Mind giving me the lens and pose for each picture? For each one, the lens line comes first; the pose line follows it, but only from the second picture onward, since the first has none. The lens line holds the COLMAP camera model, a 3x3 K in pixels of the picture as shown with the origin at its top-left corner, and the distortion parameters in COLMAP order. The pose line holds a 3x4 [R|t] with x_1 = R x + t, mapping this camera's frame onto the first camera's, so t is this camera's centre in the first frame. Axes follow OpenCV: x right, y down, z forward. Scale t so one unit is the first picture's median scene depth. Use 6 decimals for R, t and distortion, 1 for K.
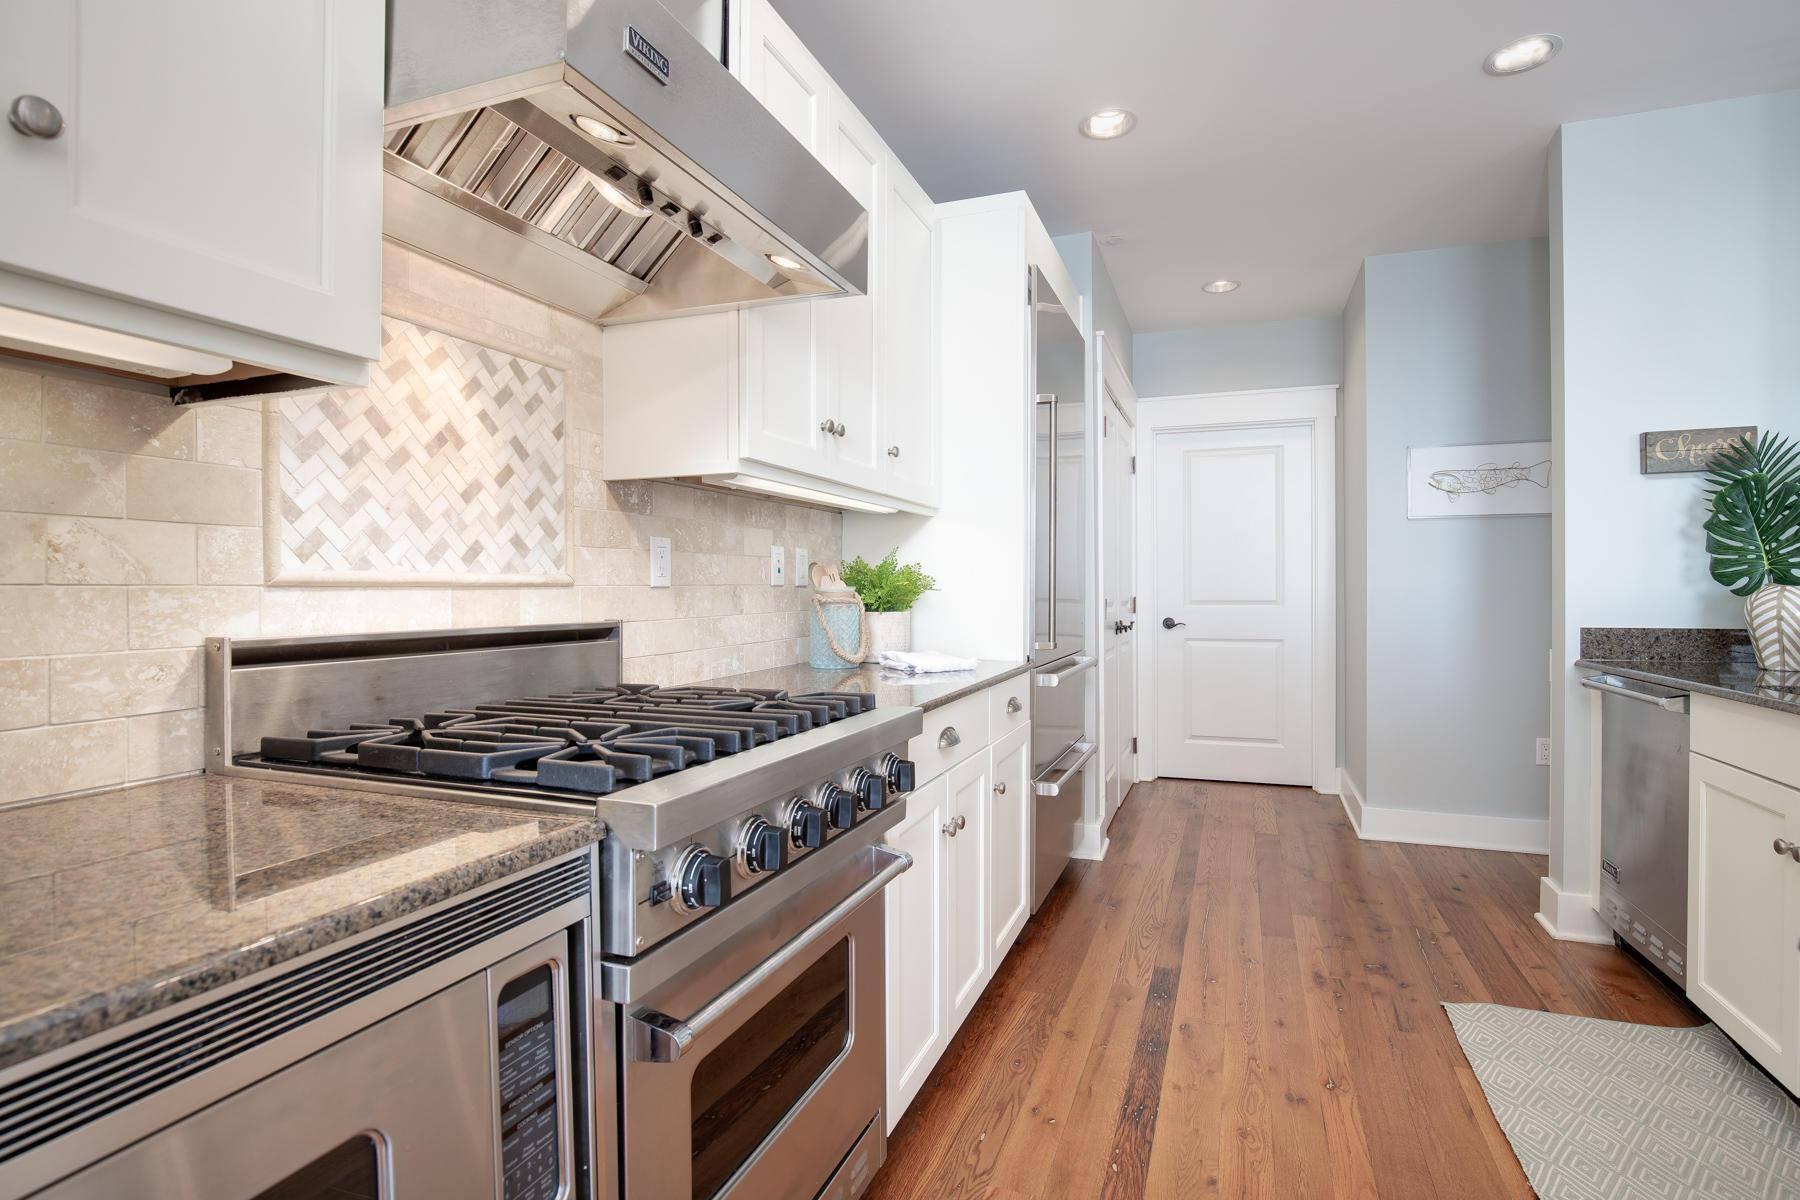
lens RADIAL K [[879.2, 0, 905.8], [0, 879.2, 591.6], [0, 0, 1]] dist [-0.000072, 0.000969]
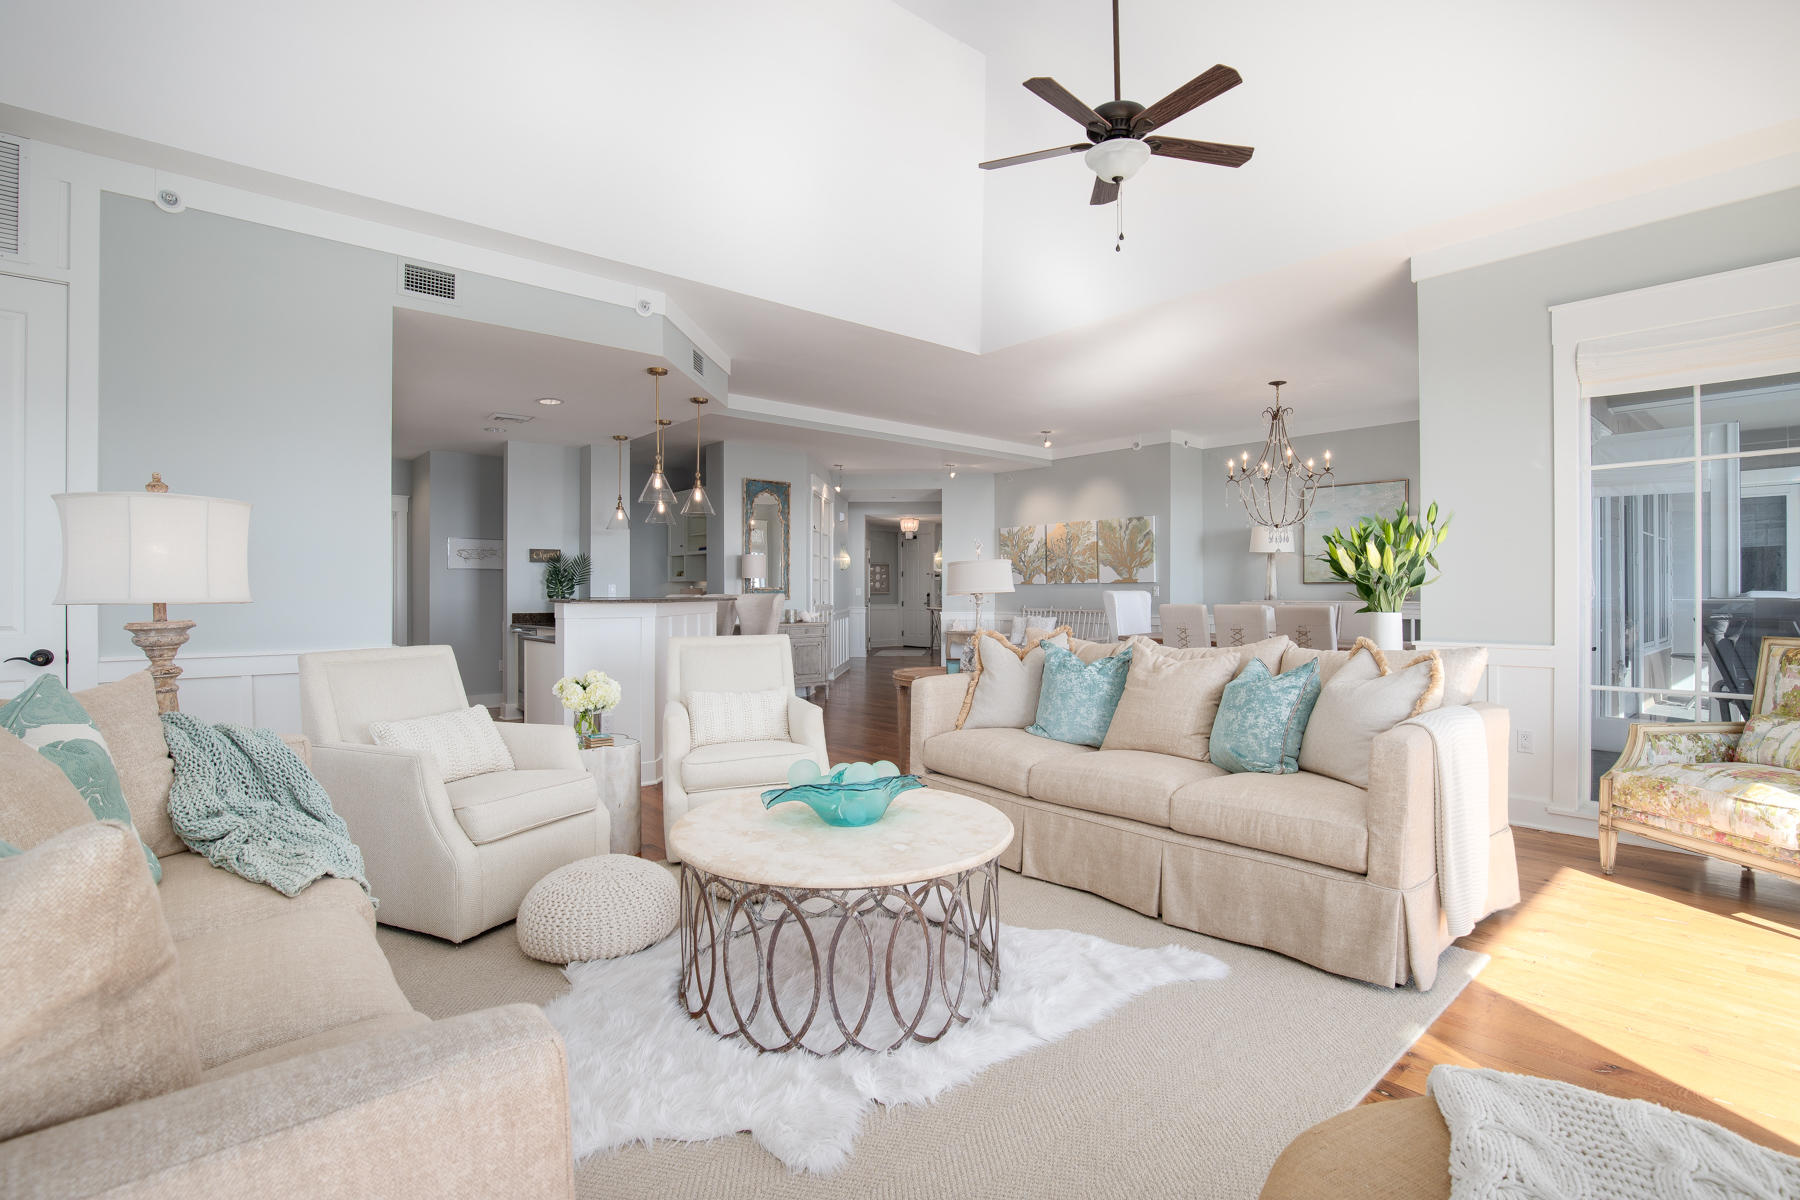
lens RADIAL K [[879.2, 0, 905.8], [0, 879.2, 591.6], [0, 0, 1]] dist [-0.000072, 0.000969]
pose [[0.478499, 0.006211, 0.878066, -1.173726], [-0.007000, 0.999970, -0.003259, -0.030681], [-0.878060, -0.004587, 0.478528, -1.548357]]
